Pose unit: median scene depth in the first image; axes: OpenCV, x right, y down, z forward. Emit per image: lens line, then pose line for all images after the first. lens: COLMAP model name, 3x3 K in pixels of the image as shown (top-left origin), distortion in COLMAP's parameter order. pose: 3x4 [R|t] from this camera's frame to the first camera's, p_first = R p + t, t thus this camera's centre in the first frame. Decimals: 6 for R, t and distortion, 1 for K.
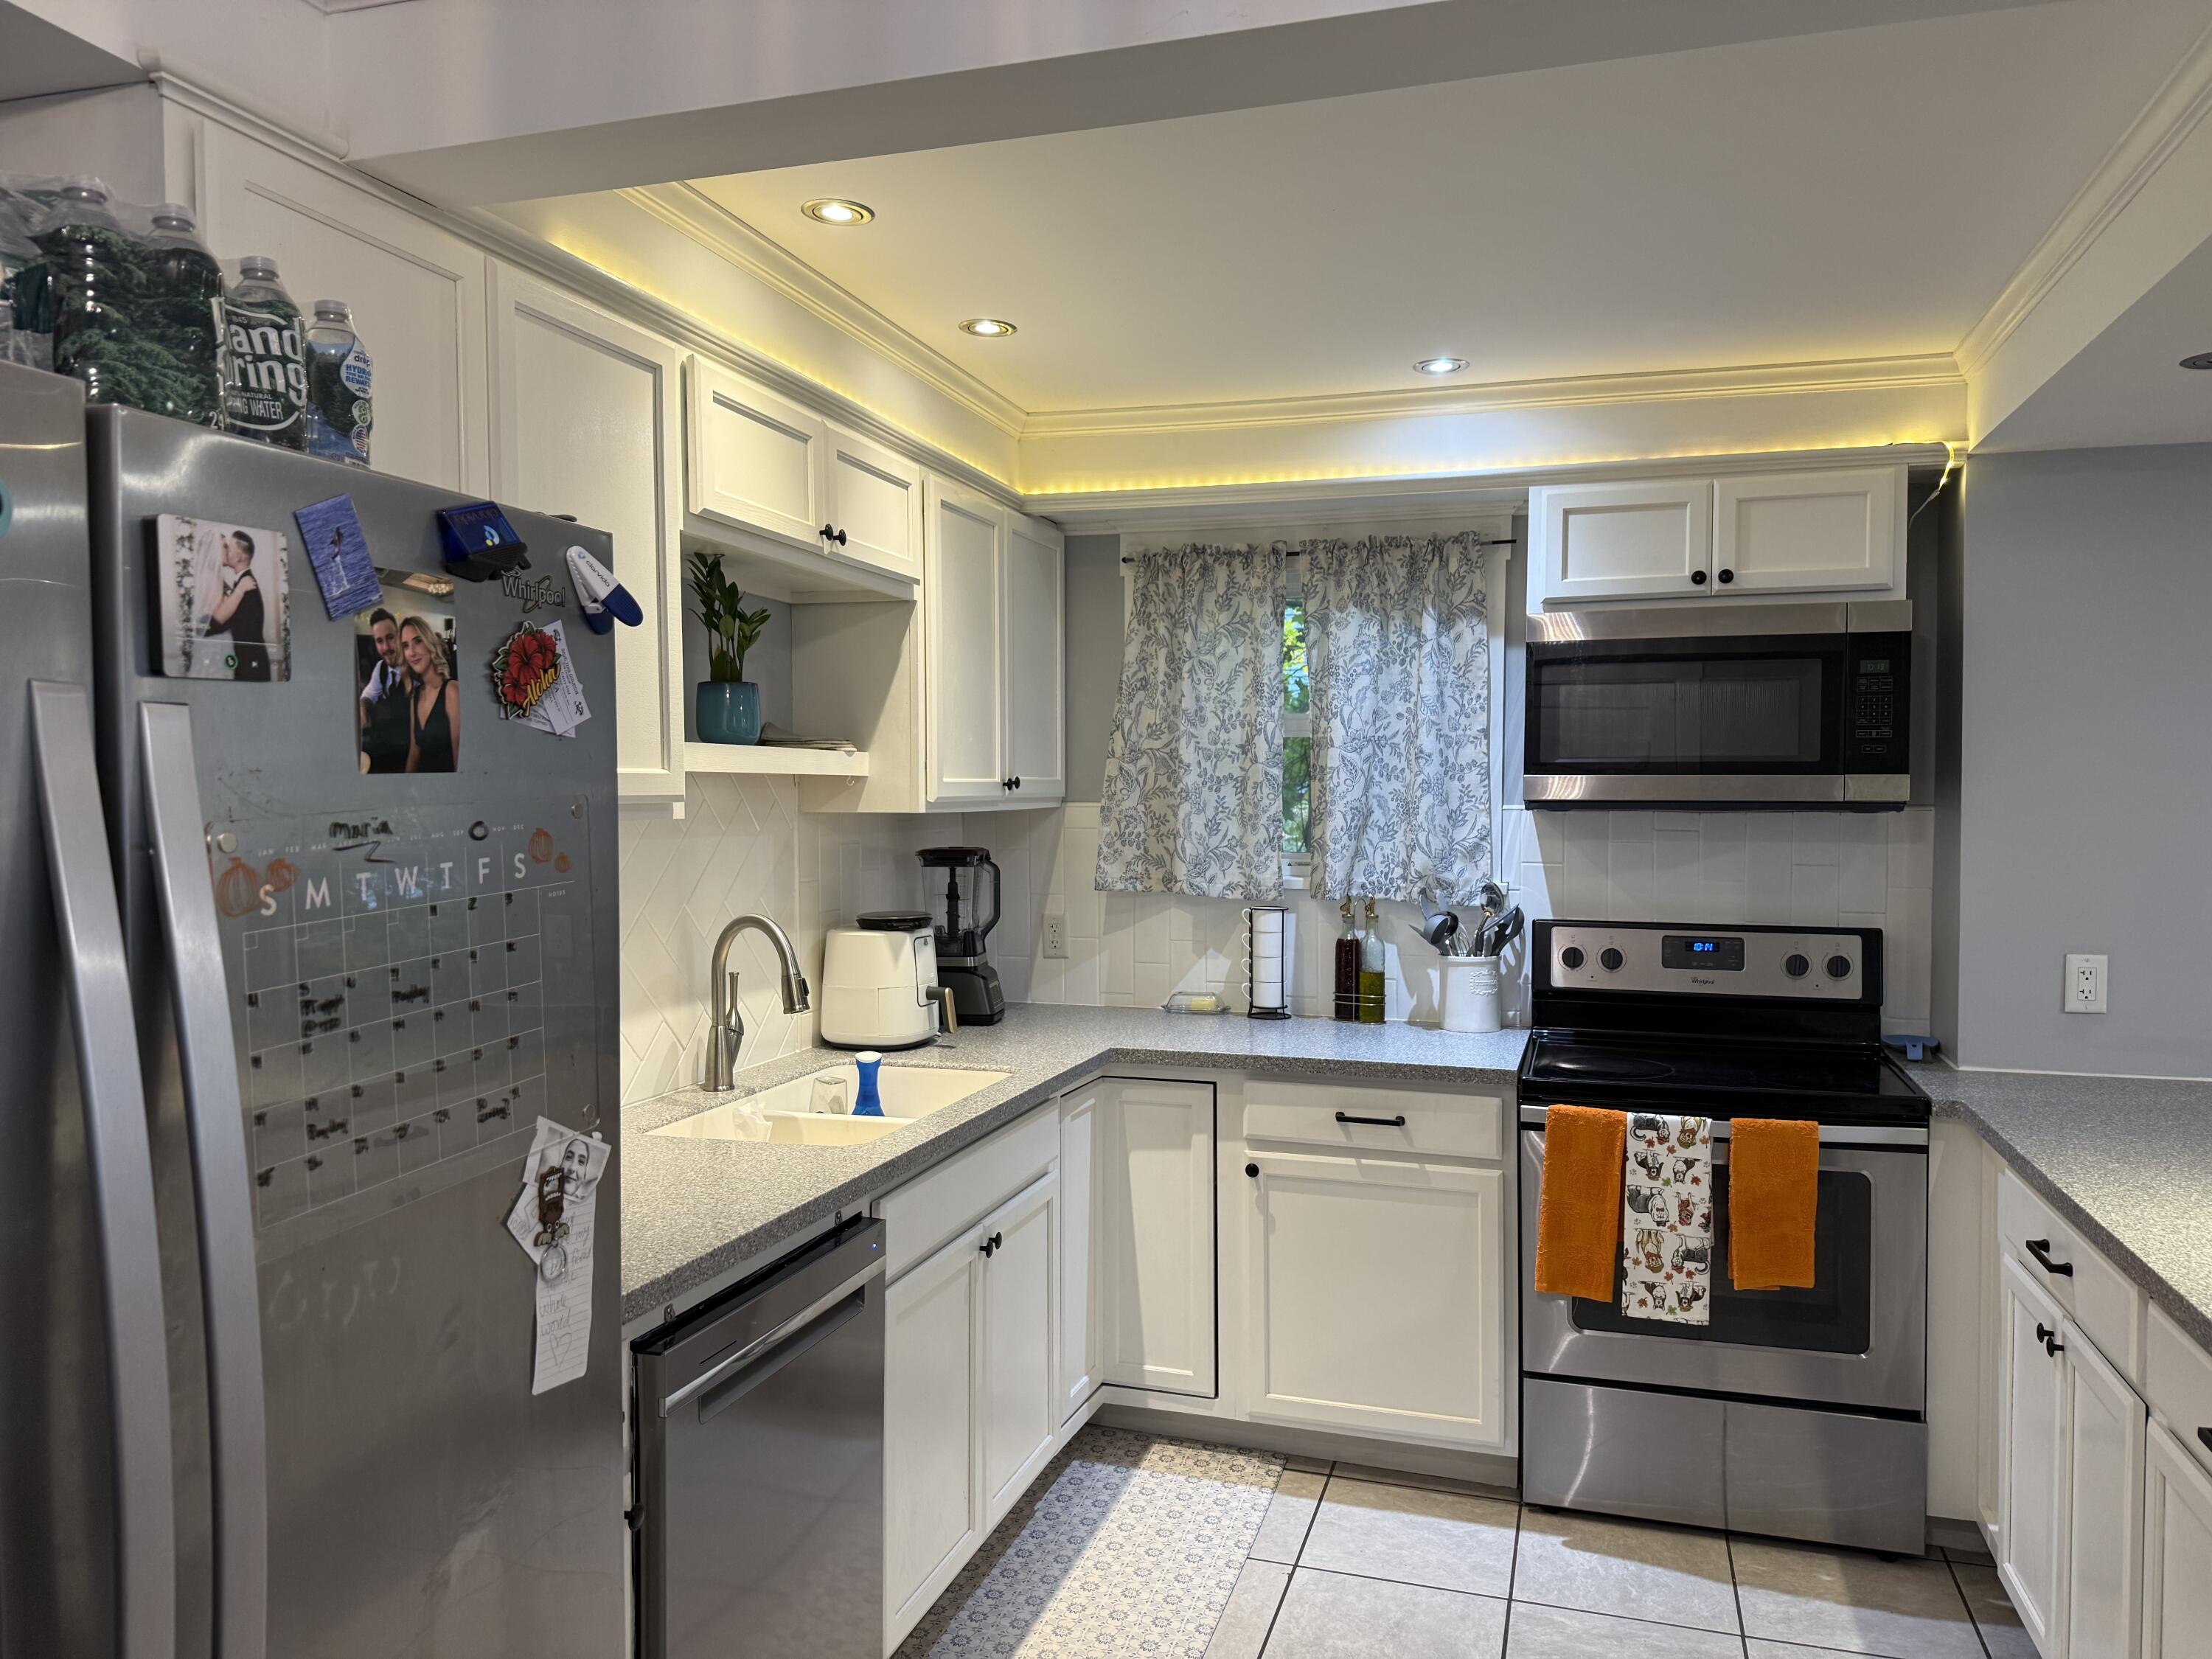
lens RADIAL K [[1571.4, 0, 1106.0], [0, 1571.4, 829.5], [0, 0, 1]] dist [0.001361, 0.000332]
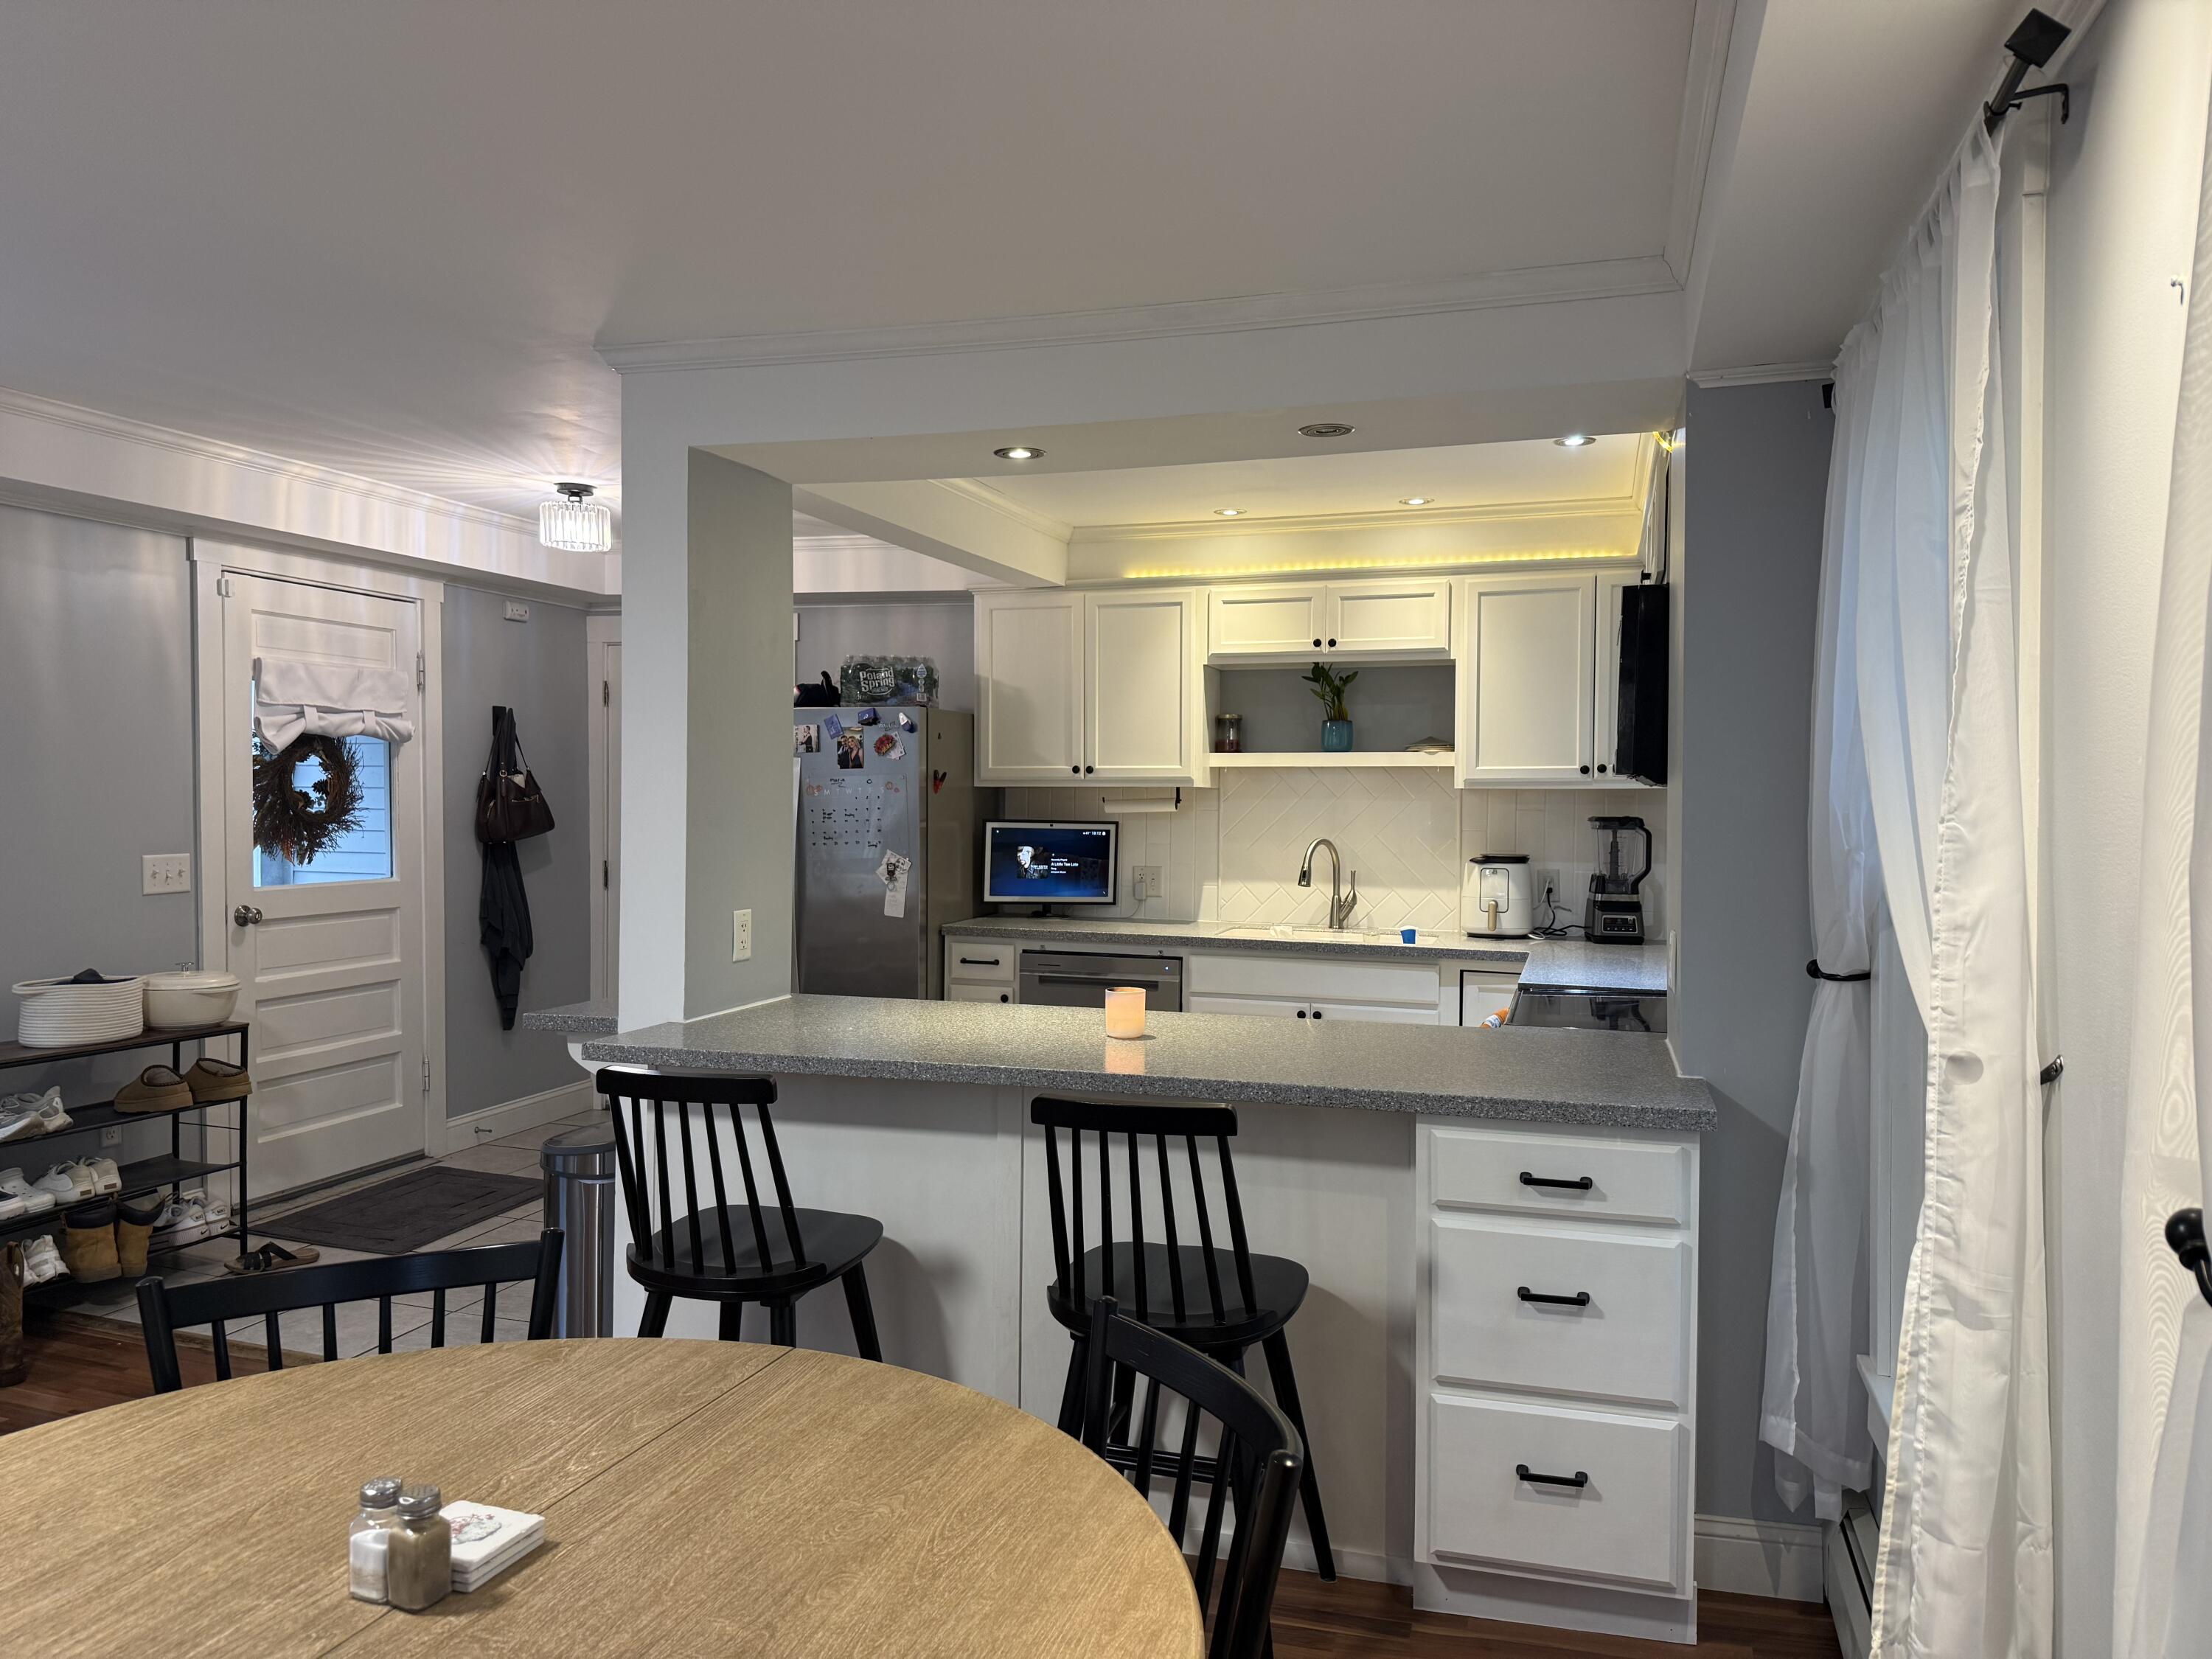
lens RADIAL K [[1571.4, 0, 1106.0], [0, 1571.4, 829.5], [0, 0, 1]] dist [0.001361, 0.000332]
pose [[-0.001003, 0.020622, -0.999787, 2.102582], [-0.029663, 0.999347, 0.020642, 0.013355], [0.999559, 0.029678, -0.000391, 0.864575]]
